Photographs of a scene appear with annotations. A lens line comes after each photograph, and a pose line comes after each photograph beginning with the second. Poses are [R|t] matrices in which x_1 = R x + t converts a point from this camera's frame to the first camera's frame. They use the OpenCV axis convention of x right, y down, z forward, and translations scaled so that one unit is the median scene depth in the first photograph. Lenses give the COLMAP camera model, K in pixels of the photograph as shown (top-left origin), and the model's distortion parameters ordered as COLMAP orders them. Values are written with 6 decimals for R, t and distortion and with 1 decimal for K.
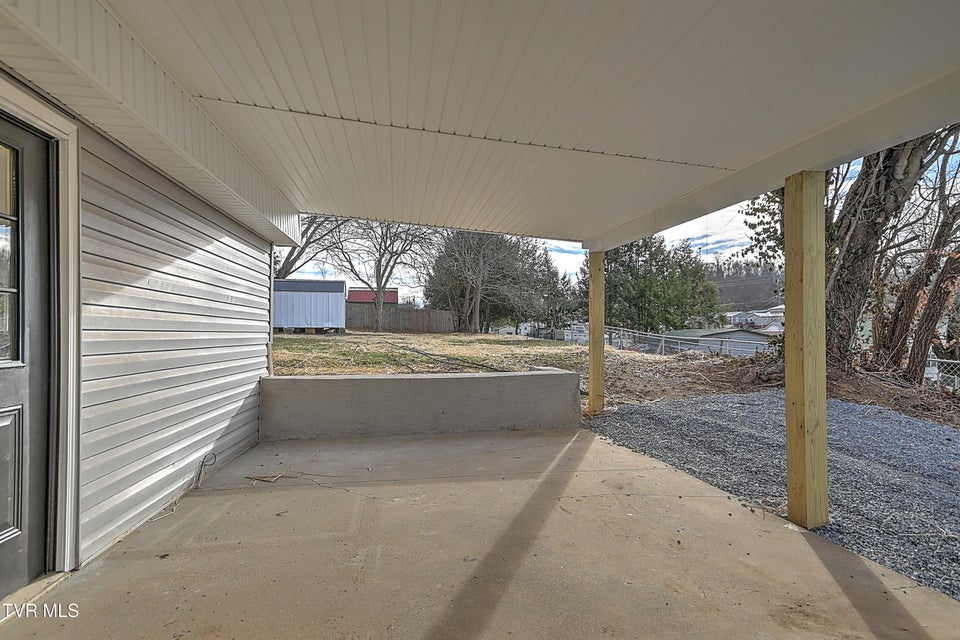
lens RADIAL K [[481.5, 0, 483.2], [0, 481.5, 325.6], [0, 0, 1]] dist [0.027641, -0.001036]
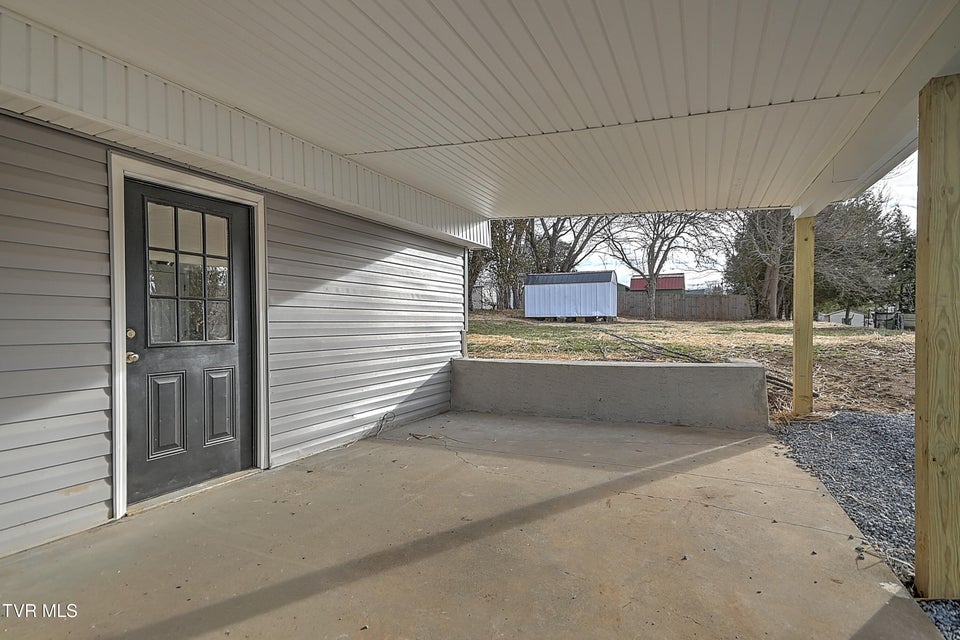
lens RADIAL K [[481.5, 0, 493.6], [0, 481.5, 320.5], [0, 0, 1]] dist [0.027641, -0.001036]
pose [[0.826361, -0.010916, -0.563035, 0.398713], [0.018721, 0.999792, 0.008092, 0.002983], [0.562830, -0.017227, 0.826393, 0.058862]]
